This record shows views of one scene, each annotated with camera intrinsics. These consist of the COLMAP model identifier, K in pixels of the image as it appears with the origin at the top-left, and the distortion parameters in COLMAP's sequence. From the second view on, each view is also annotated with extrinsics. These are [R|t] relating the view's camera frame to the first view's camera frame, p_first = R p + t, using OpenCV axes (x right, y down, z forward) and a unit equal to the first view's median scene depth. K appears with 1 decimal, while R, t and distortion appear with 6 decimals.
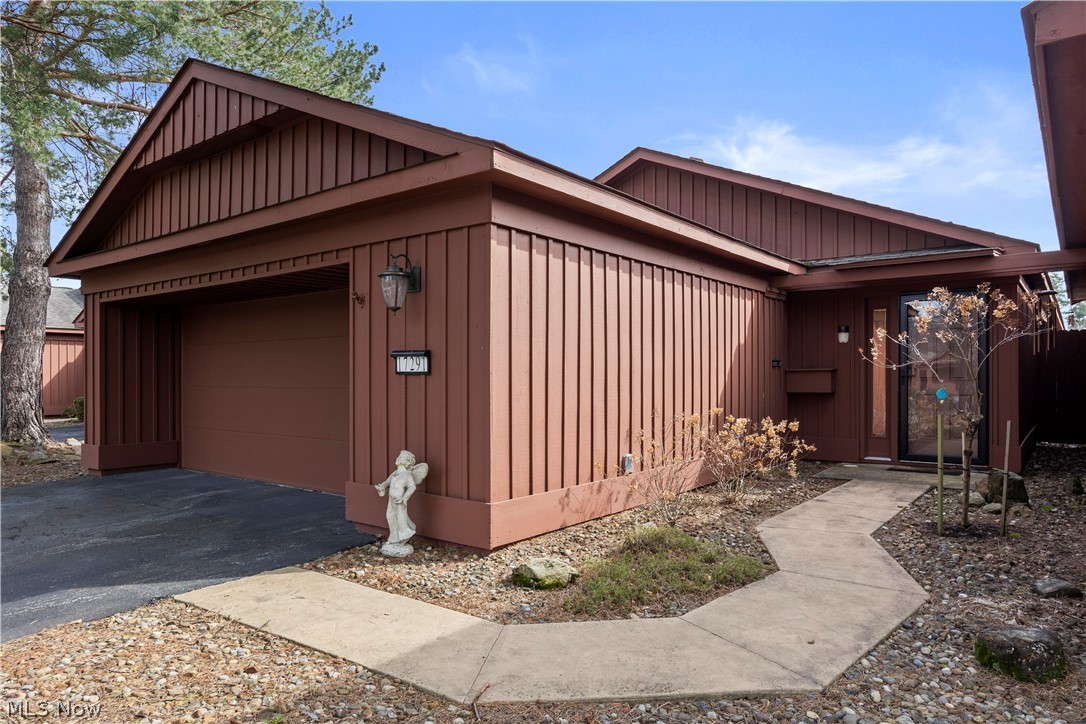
lens RADIAL K [[695.7, 0, 541.9], [0, 695.7, 372.4], [0, 0, 1]] dist [-0.000385, -0.000024]
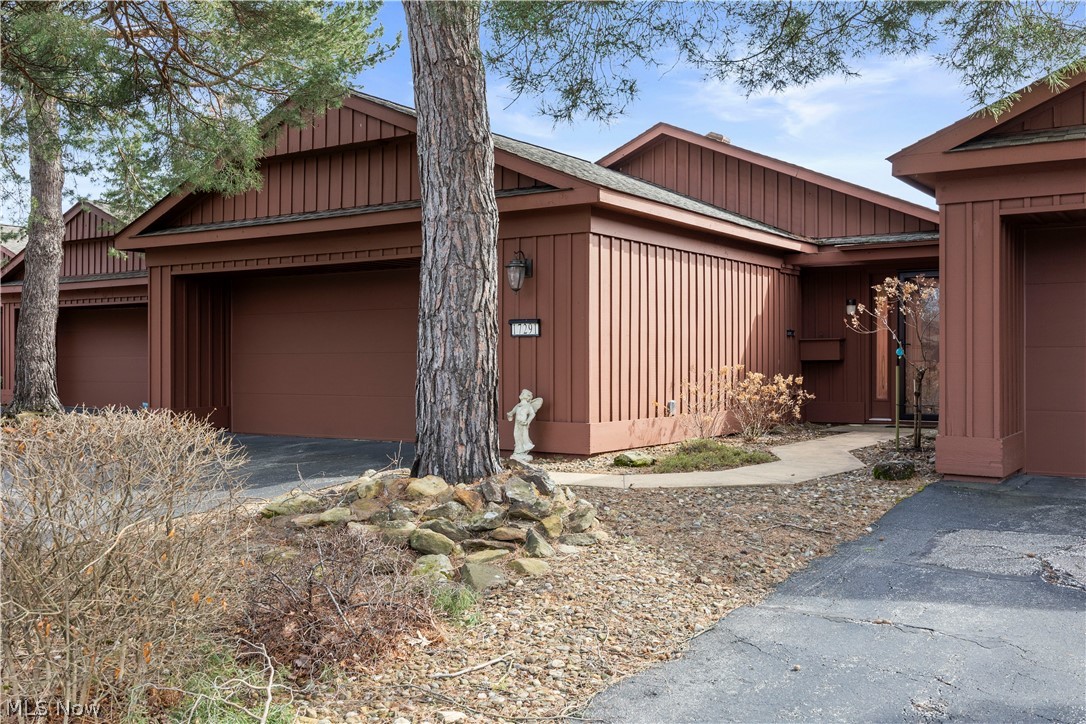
lens RADIAL K [[1050.4, 0, 540.1], [0, 1050.4, 361.9], [0, 0, 1]] dist [-0.003304, 0.000000]
pose [[0.997530, 0.000107, 0.070238, -0.257253], [-0.000415, 0.999990, 0.004365, 0.037760], [-0.070237, -0.004383, 0.997521, -0.927465]]
